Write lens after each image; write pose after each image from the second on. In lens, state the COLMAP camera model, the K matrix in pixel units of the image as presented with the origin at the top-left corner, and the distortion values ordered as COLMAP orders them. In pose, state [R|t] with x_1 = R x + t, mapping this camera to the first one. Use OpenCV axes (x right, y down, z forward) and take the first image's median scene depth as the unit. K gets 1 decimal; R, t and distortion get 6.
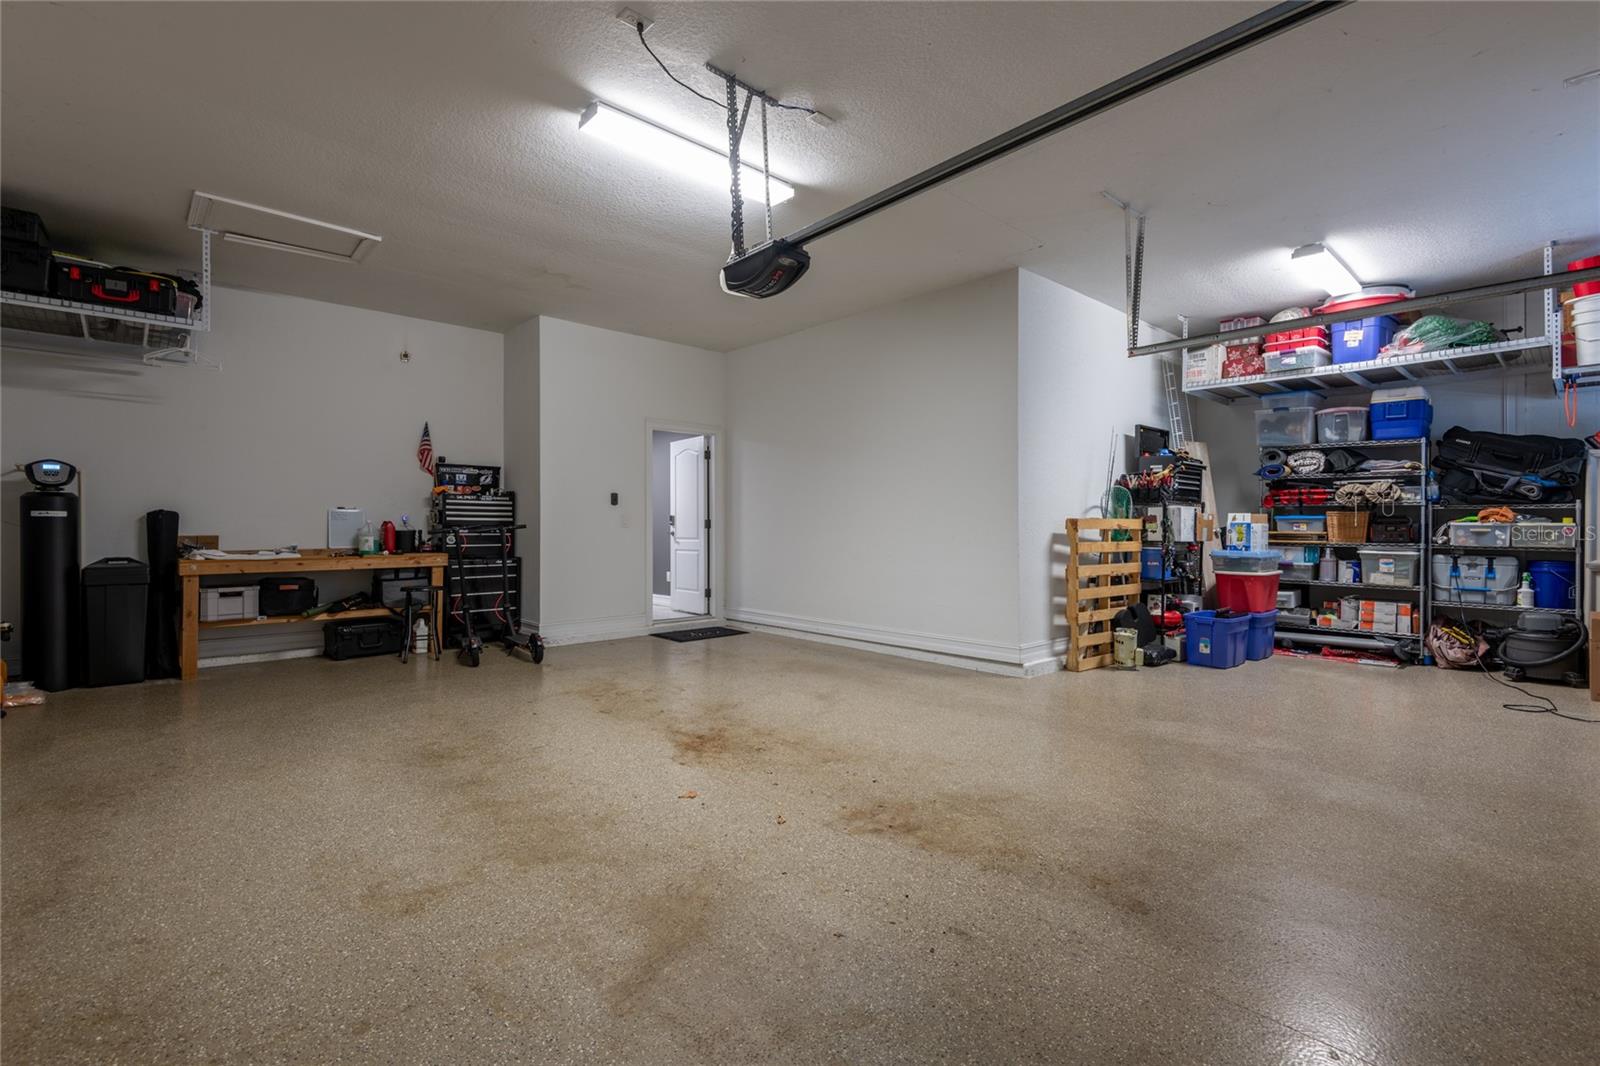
lens RADIAL K [[728.8, 0, 801.8], [0, 728.8, 528.5], [0, 0, 1]] dist [0.016855, -0.011238]
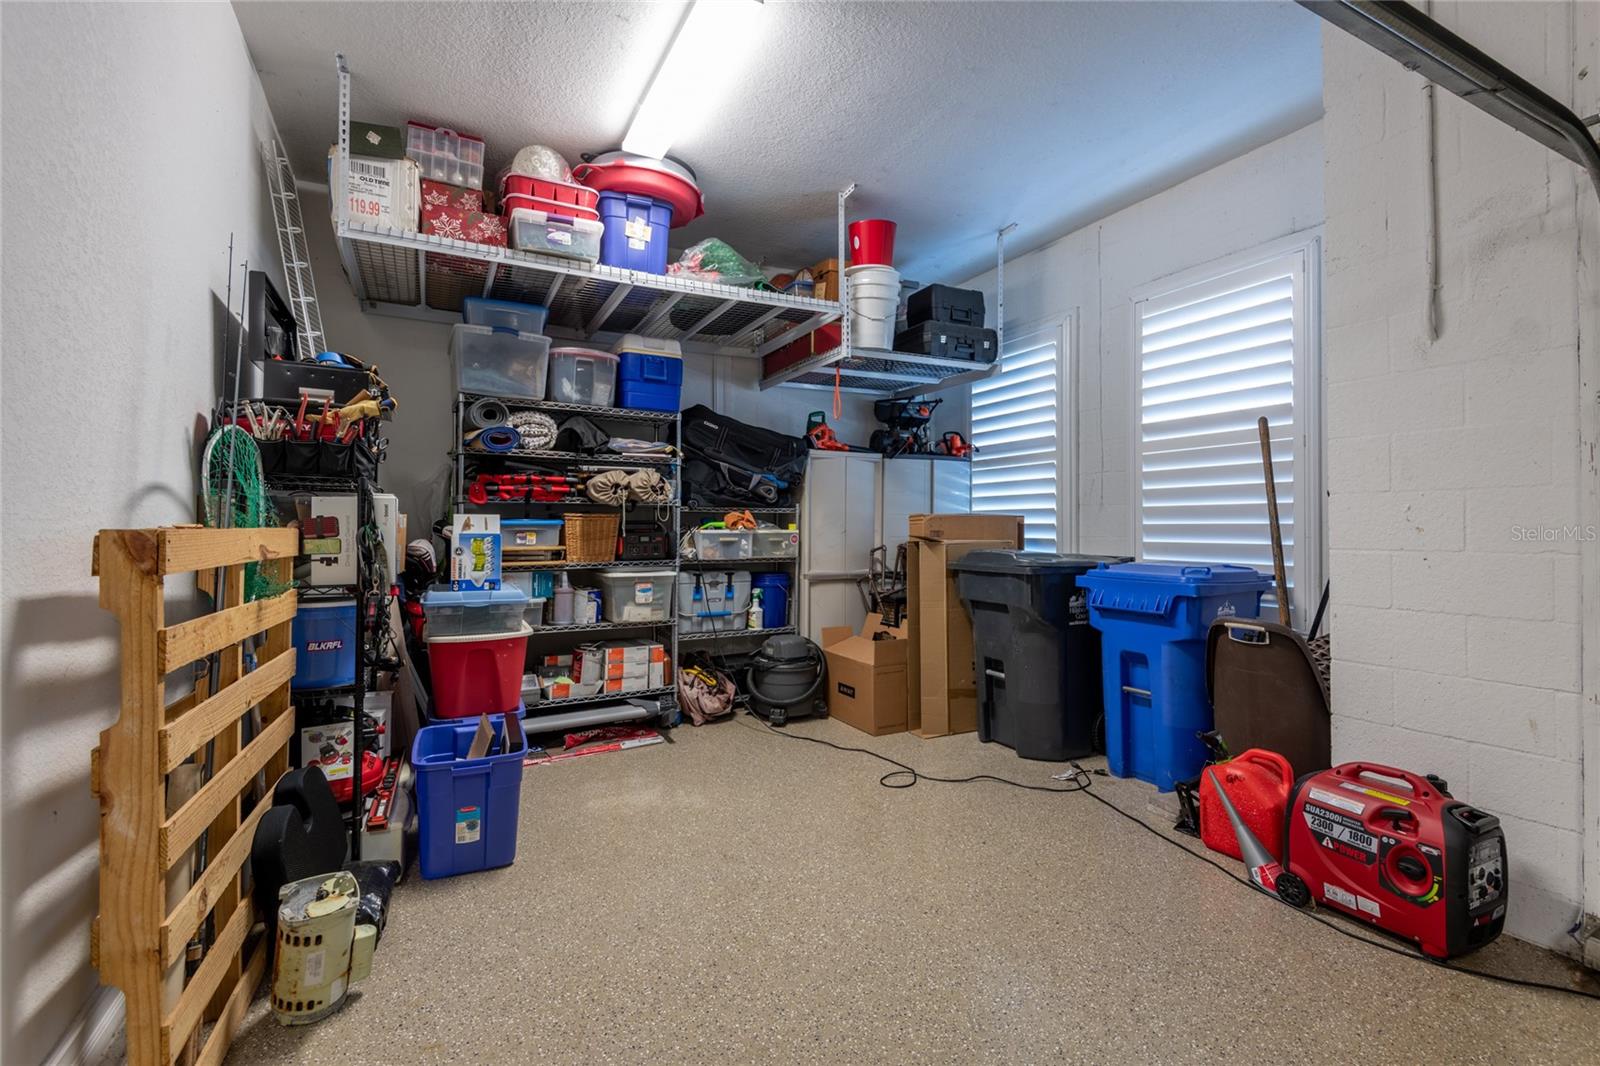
lens RADIAL K [[728.8, 0, 834.3], [0, 728.8, 525.1], [0, 0, 1]] dist [0.016855, -0.011238]
pose [[0.254044, -0.003580, 0.967186, 0.185669], [0.008523, 0.999963, 0.001463, -0.012668], [-0.967155, 0.007871, 0.254065, 0.657021]]
